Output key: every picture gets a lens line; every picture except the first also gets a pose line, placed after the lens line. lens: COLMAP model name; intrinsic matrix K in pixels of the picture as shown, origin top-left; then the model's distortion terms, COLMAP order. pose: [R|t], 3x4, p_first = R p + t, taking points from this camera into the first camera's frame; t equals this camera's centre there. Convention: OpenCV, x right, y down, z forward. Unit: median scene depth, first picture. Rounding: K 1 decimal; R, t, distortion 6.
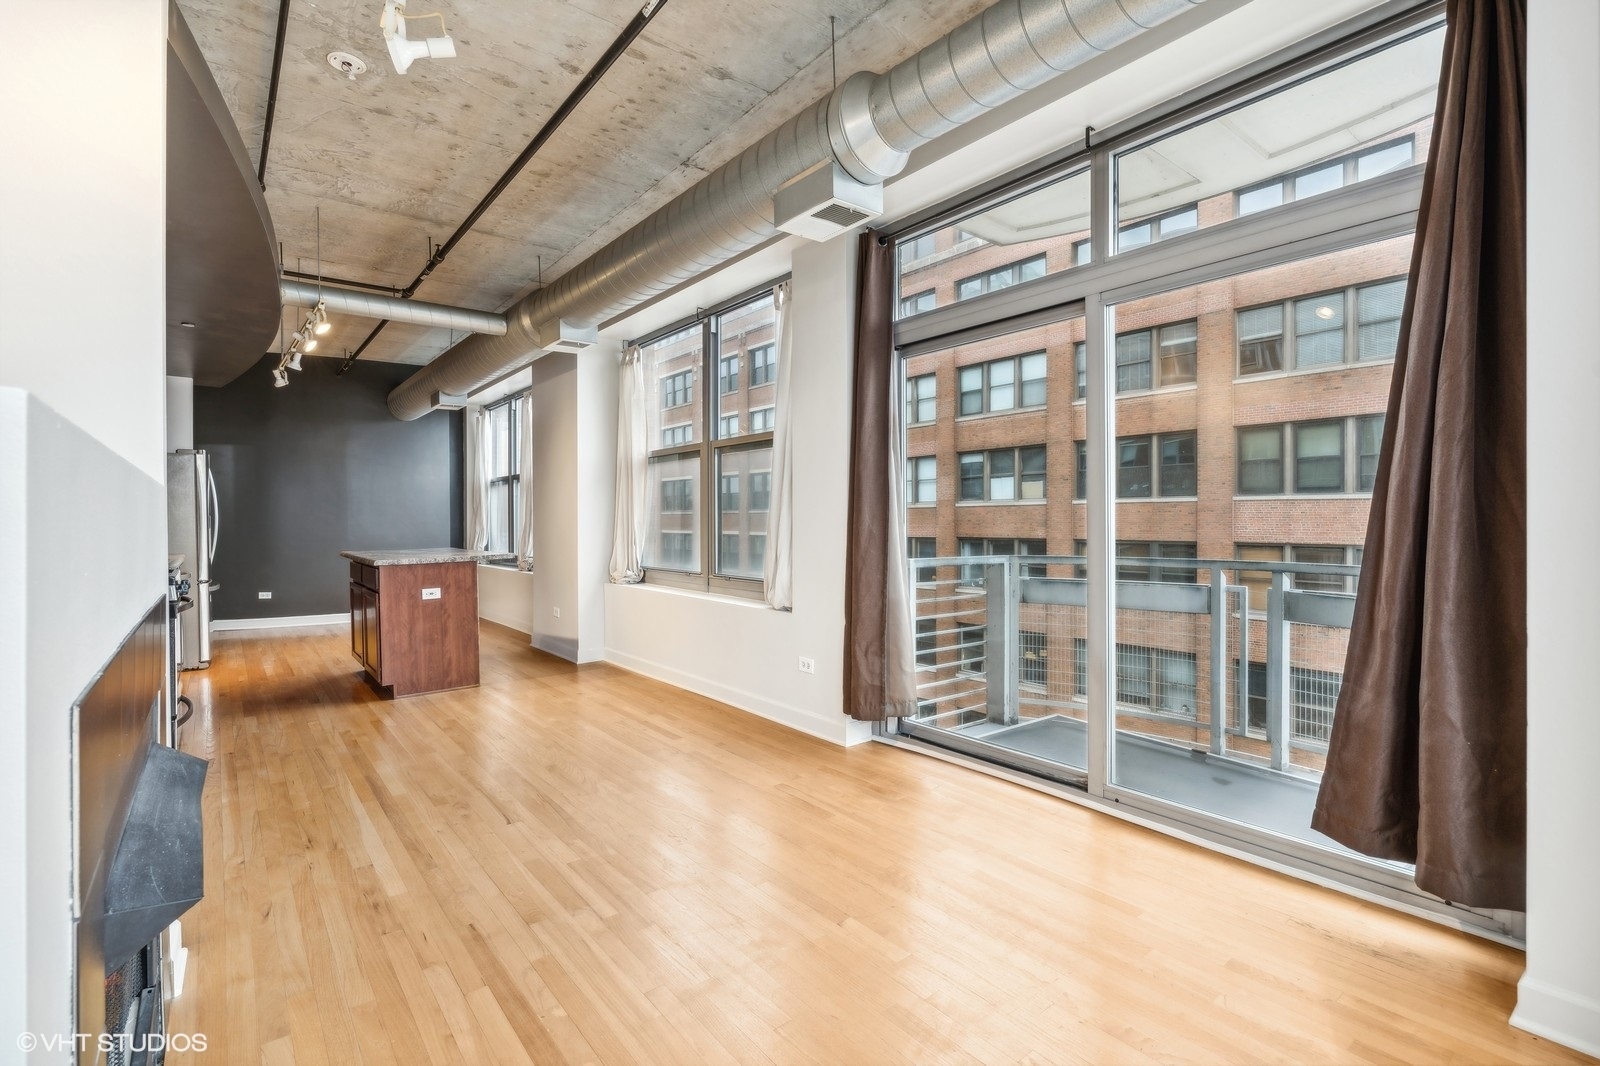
lens RADIAL K [[728.6, 0, 792.9], [0, 728.6, 535.3], [0, 0, 1]] dist [-0.010102, 0.000217]
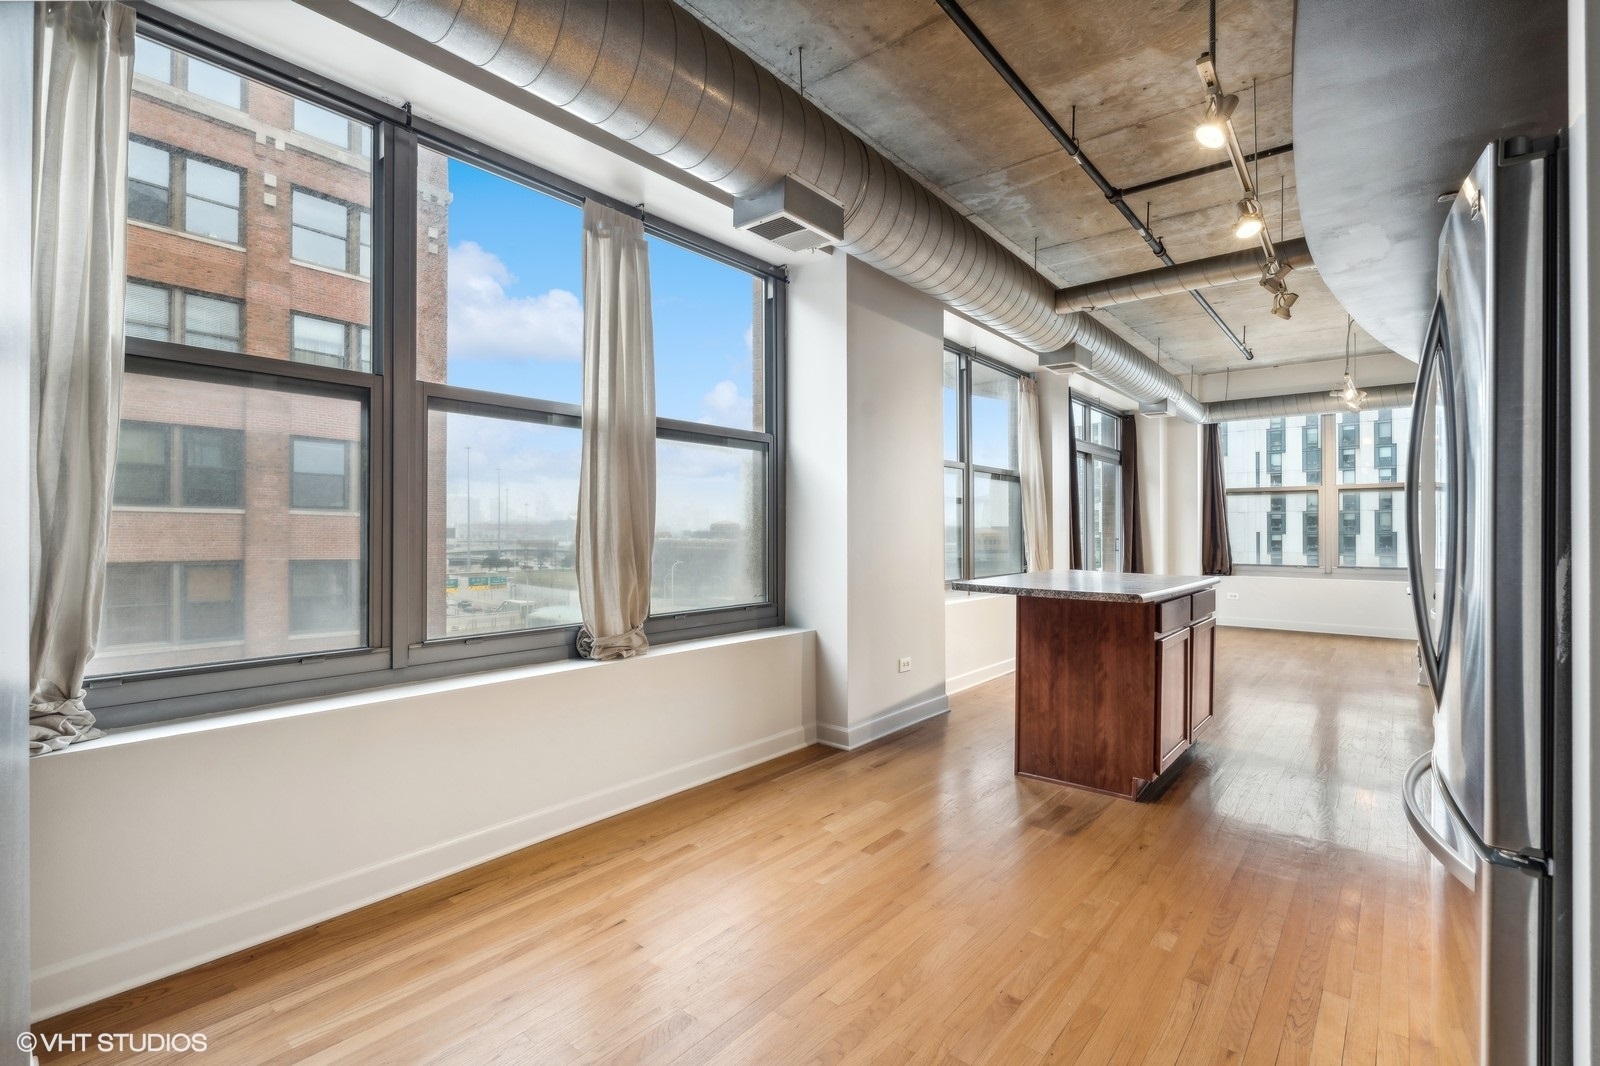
lens RADIAL K [[728.6, 0, 785.5], [0, 728.6, 527.7], [0, 0, 1]] dist [-0.010102, 0.000217]
pose [[-0.182853, 0.010629, 0.983083, -1.474591], [0.022169, 0.999732, -0.006685, -0.032152], [-0.982890, 0.020571, -0.183040, 1.850603]]
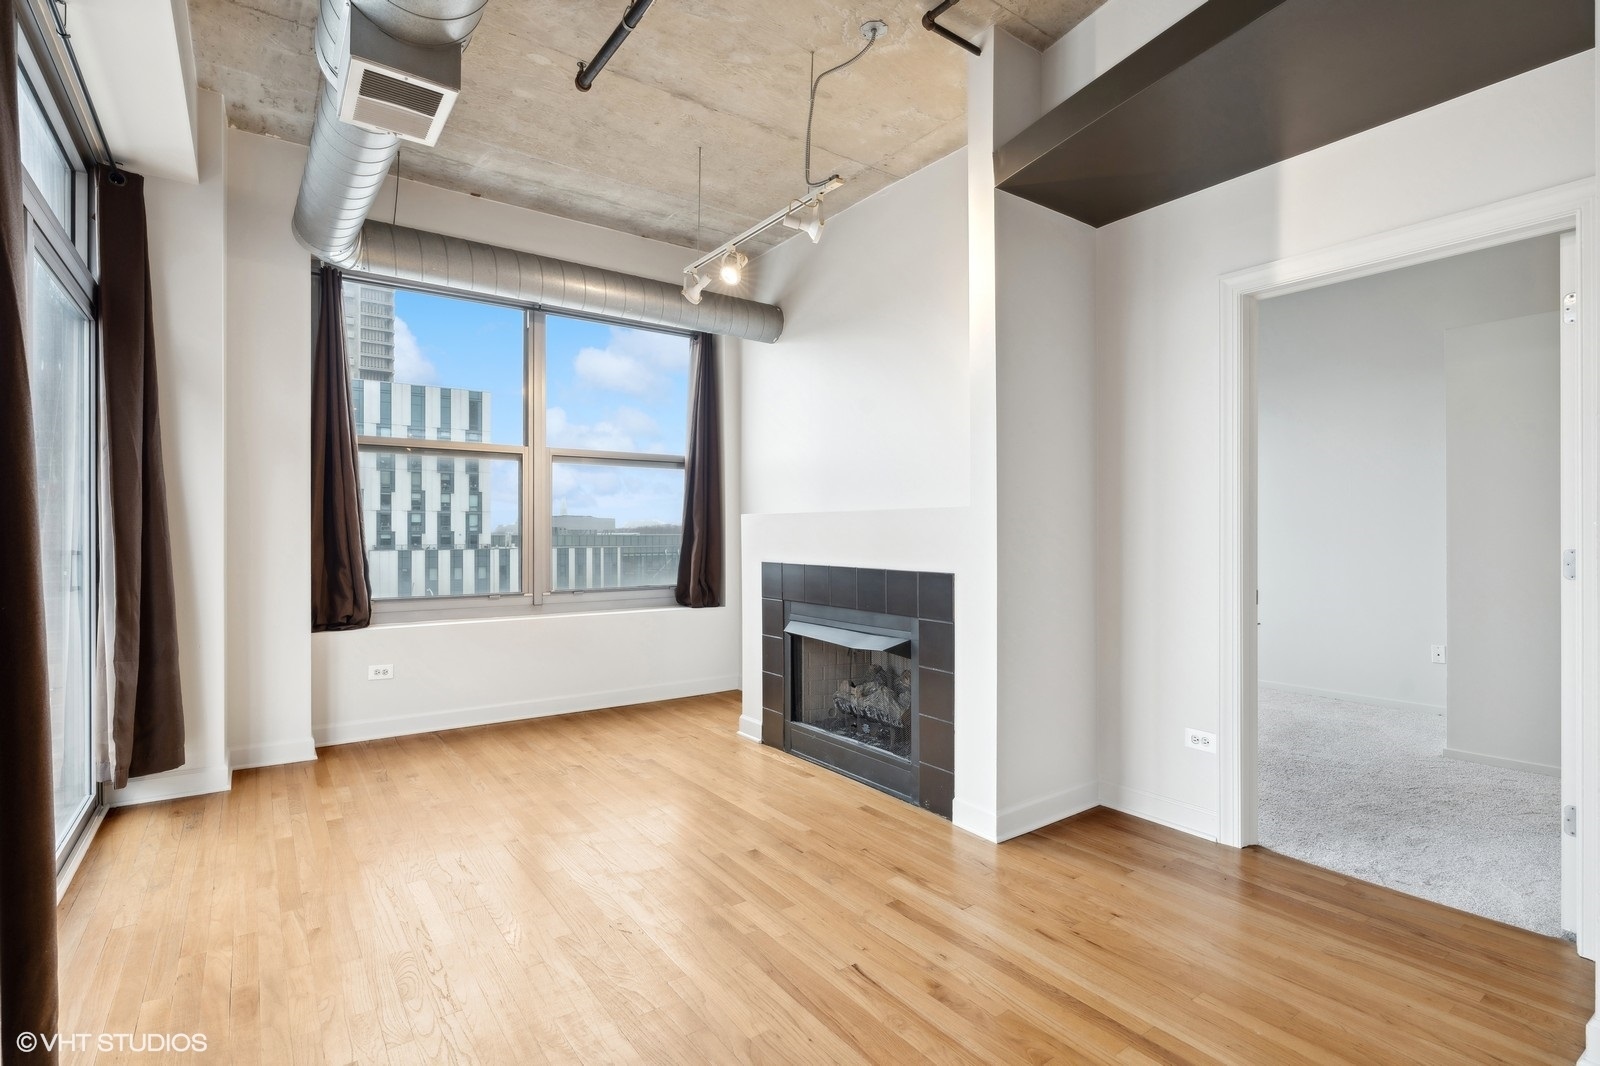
lens RADIAL K [[728.6, 0, 772.9], [0, 728.6, 537.2], [0, 0, 1]] dist [-0.010102, 0.000217]
pose [[-0.998945, 0.003299, 0.045802, -0.234051], [0.004575, 0.999603, 0.027791, -0.020936], [-0.045692, 0.027971, -0.998564, 1.141248]]
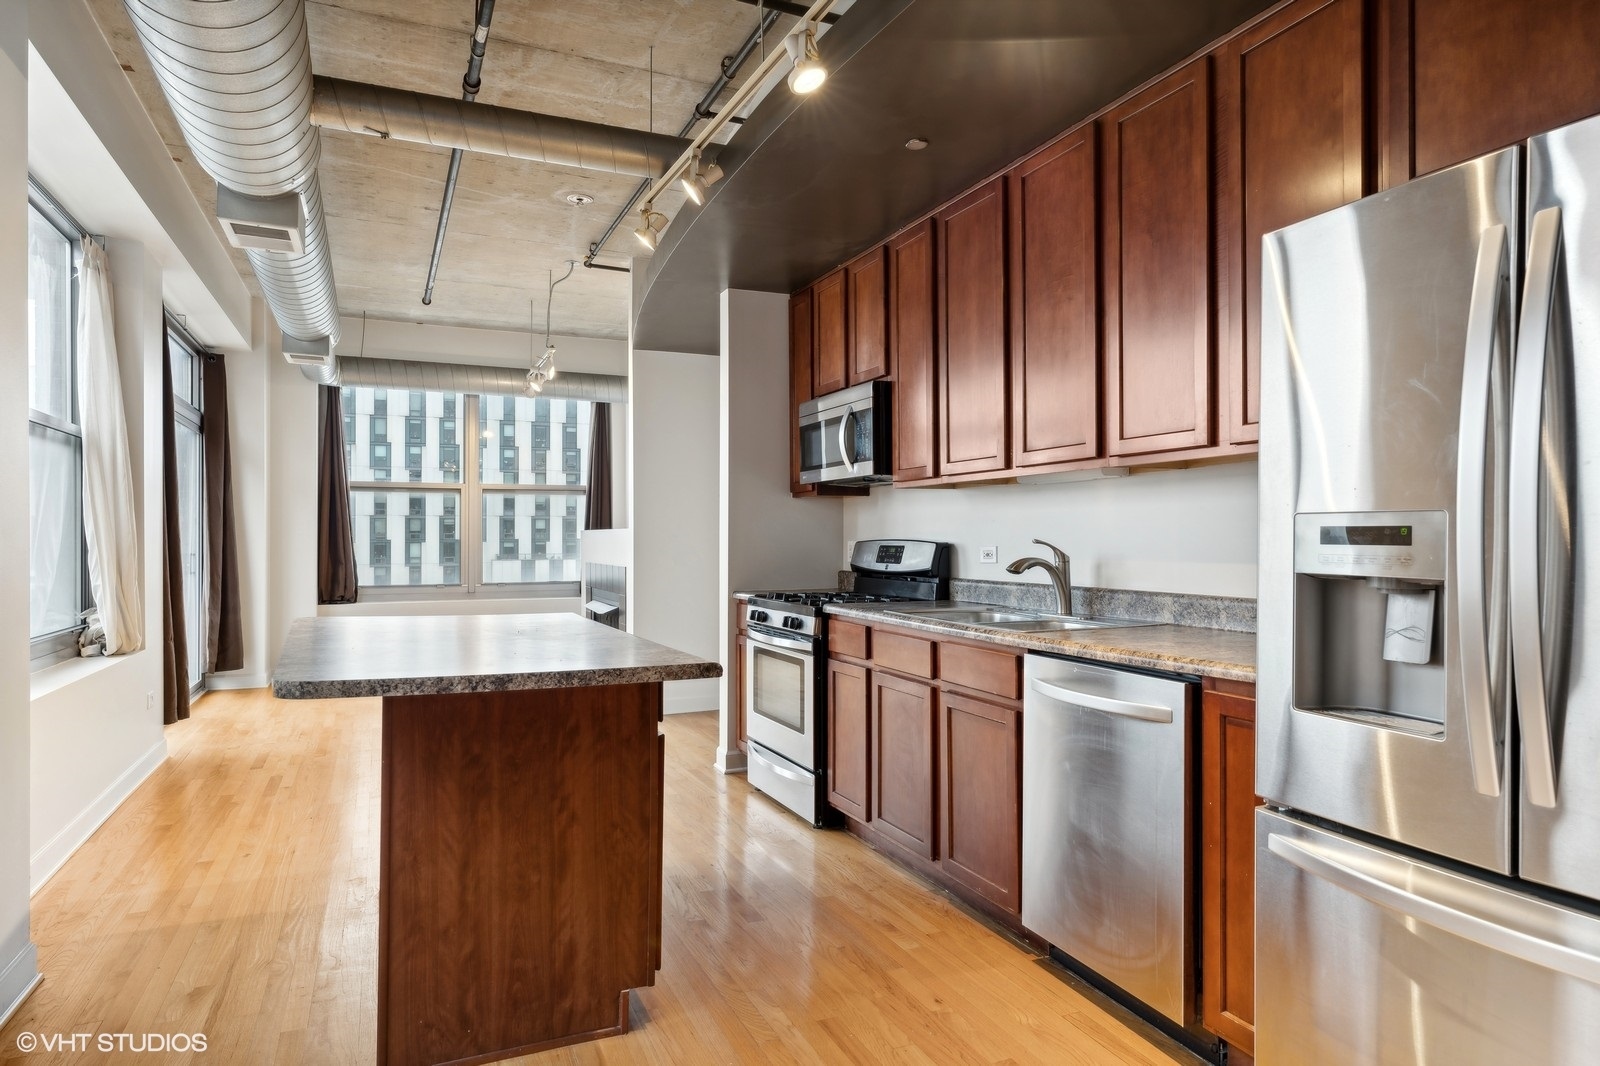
lens RADIAL K [[938.5, 0, 787.7], [0, 938.5, 542.4], [0, 0, 1]] dist [0.011580, -0.000885]
pose [[-0.964718, 0.004836, 0.263241, -1.033522], [0.011325, 0.999668, 0.023140, -0.039130], [-0.263042, 0.025304, -0.964453, 1.853876]]
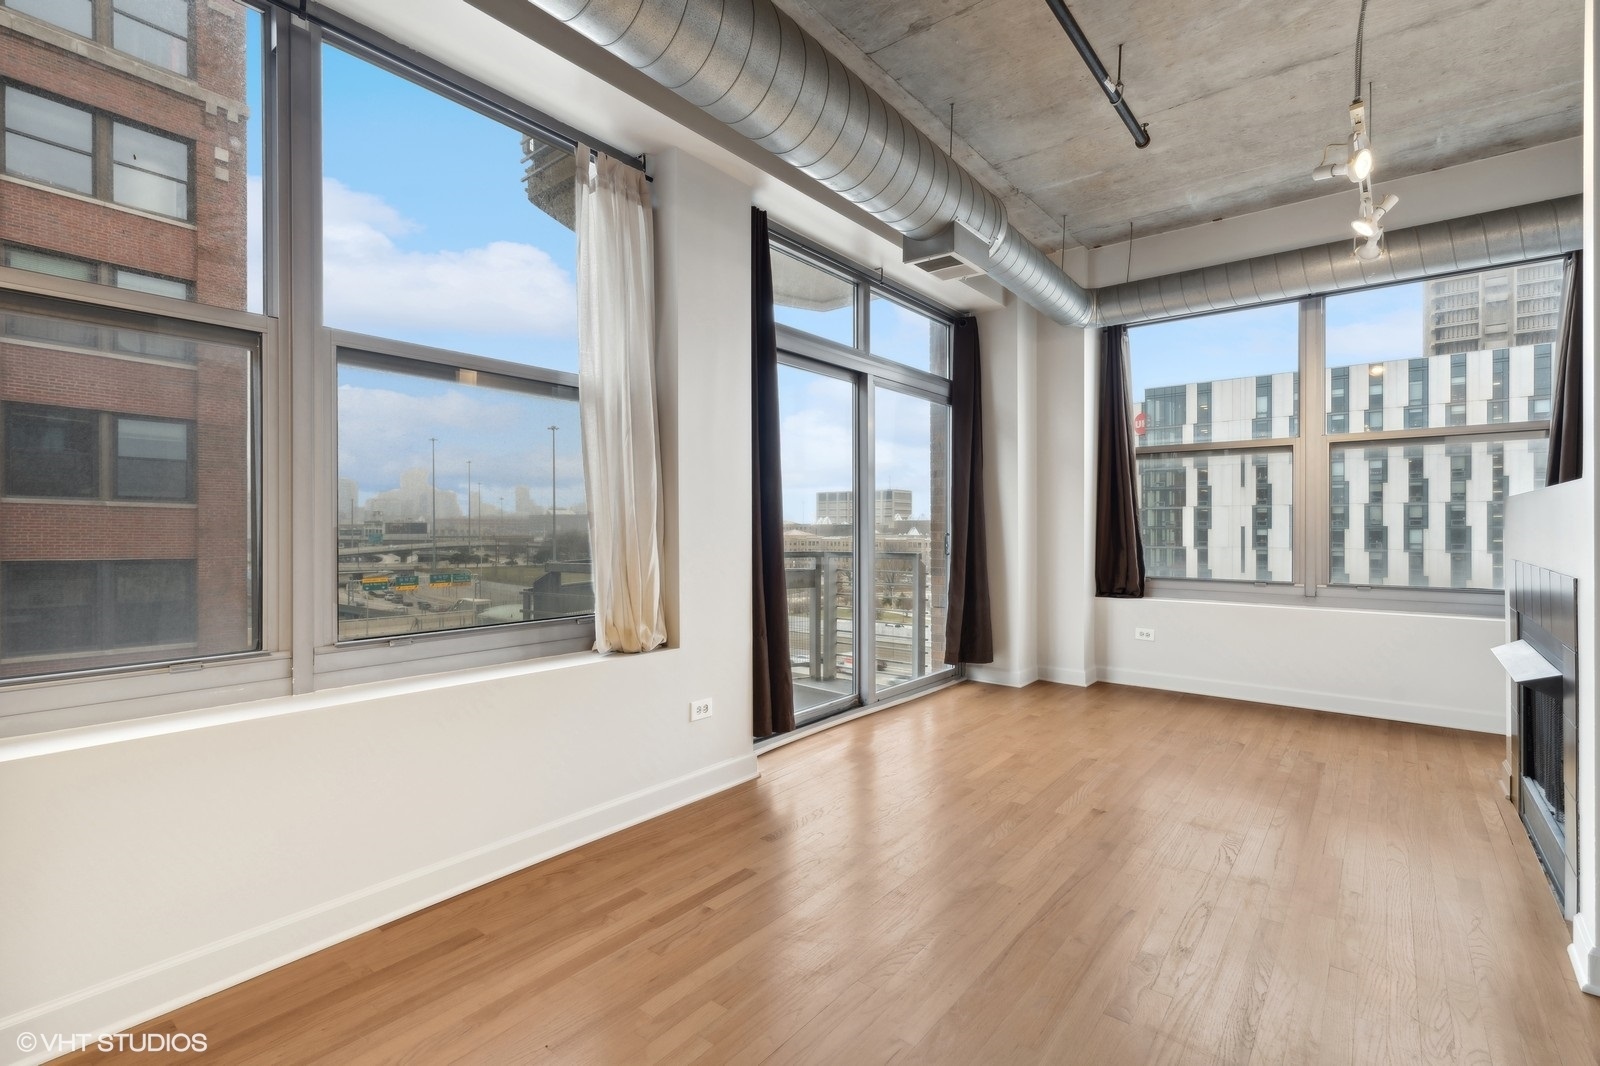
lens RADIAL K [[728.6, 0, 806.4], [0, 728.6, 537.3], [0, 0, 1]] dist [-0.010102, 0.000217]
pose [[-0.210711, -0.009325, 0.977504, -0.724421], [0.022117, 0.999653, 0.014304, -0.009740], [-0.977298, 0.024634, -0.210432, 1.013839]]
